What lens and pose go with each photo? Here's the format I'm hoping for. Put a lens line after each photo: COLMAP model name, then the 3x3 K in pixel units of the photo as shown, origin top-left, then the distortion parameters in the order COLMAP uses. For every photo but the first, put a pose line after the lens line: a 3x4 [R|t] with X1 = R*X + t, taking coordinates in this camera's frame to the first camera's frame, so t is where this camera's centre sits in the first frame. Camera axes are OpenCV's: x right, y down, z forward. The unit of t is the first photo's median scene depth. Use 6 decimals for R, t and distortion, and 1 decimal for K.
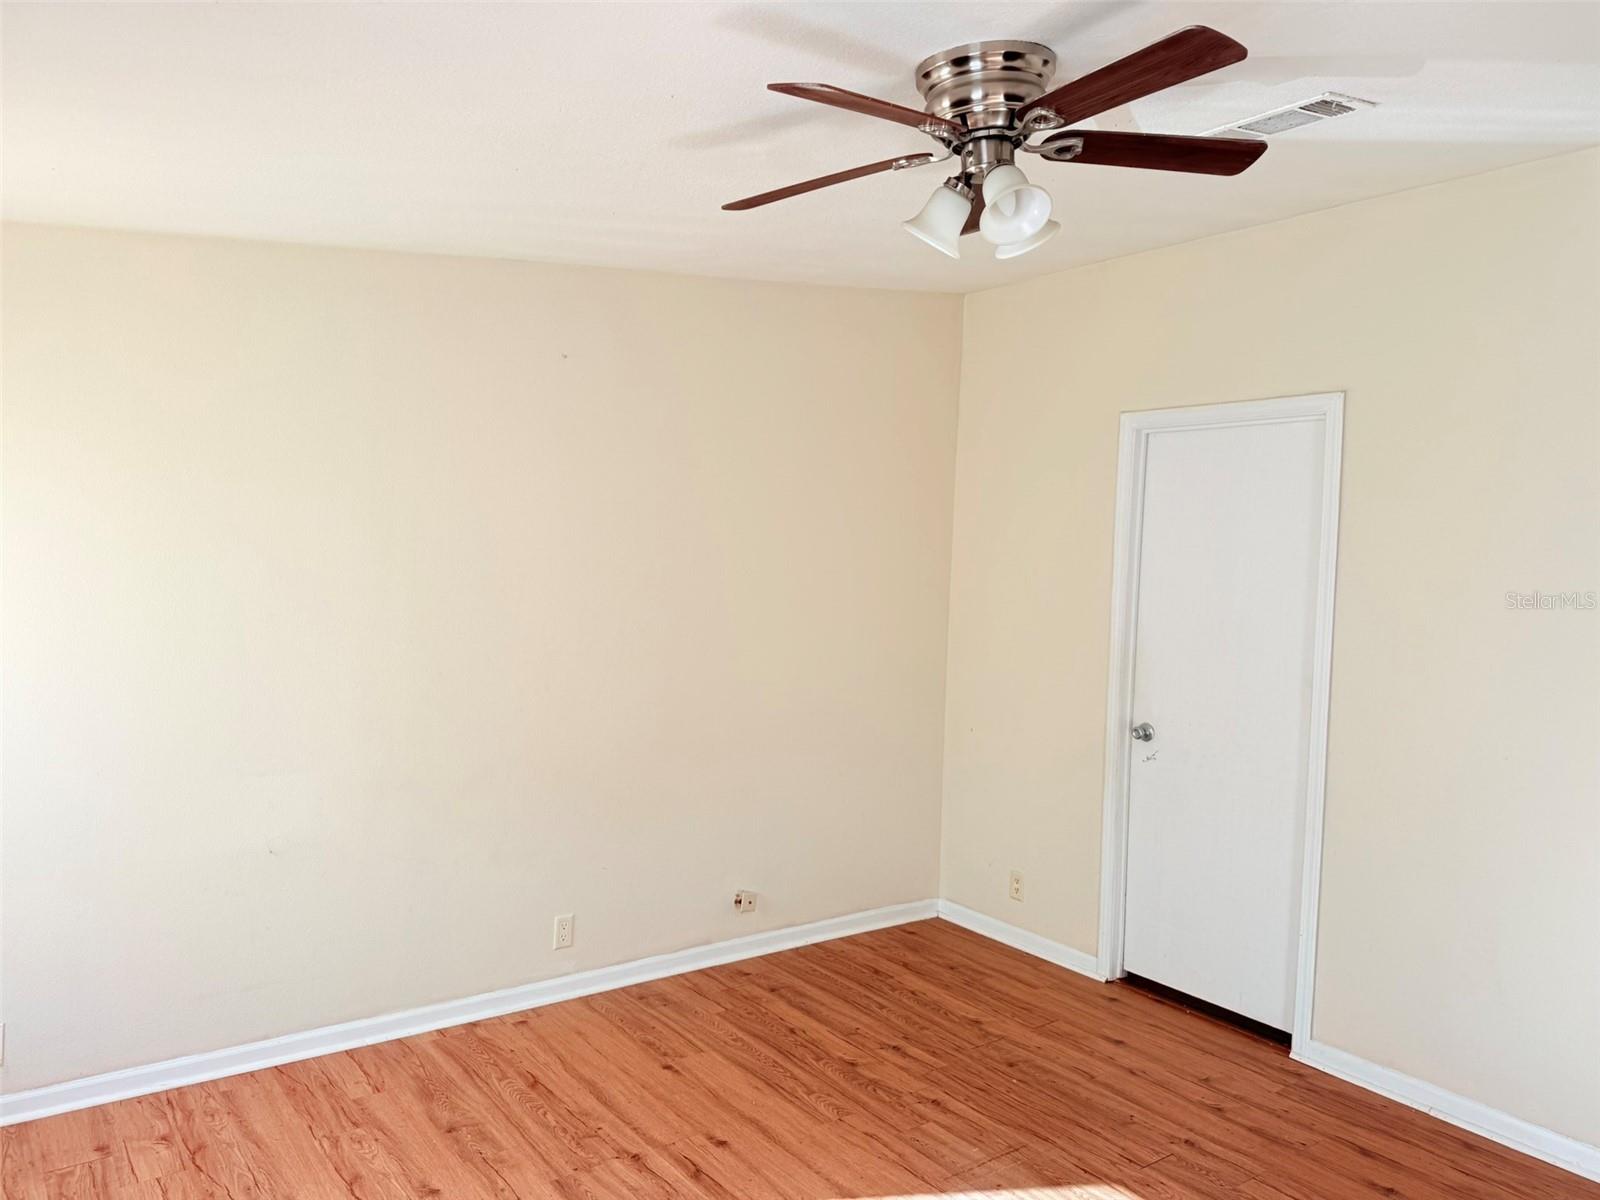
lens RADIAL K [[1130.3, 0, 801.6], [0, 1130.3, 595.4], [0, 0, 1]] dist [0.045189, -0.037309]
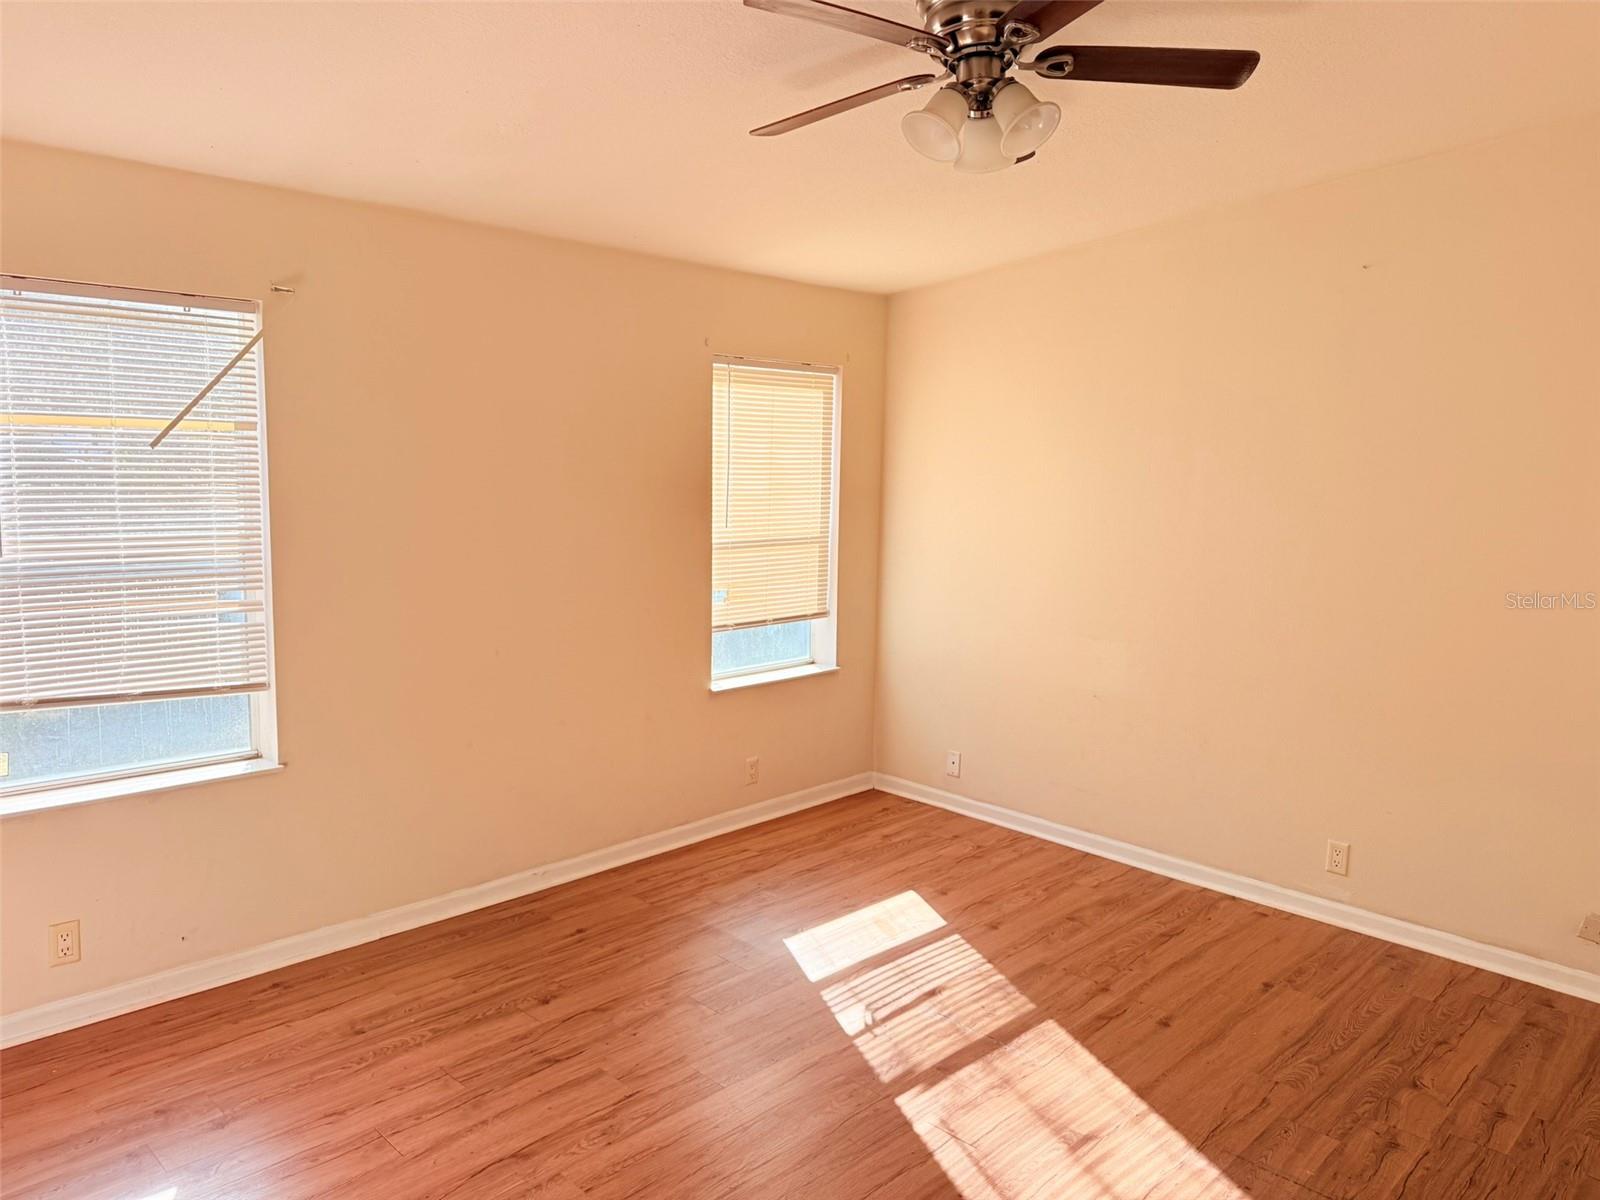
lens RADIAL K [[1130.3, 0, 801.6], [0, 1130.3, 595.4], [0, 0, 1]] dist [0.045189, -0.037309]
pose [[0.162248, 0.087941, -0.982823, 0.777626], [-0.058494, 0.995126, 0.079385, 0.020478], [0.985015, 0.044609, 0.166602, 0.423718]]
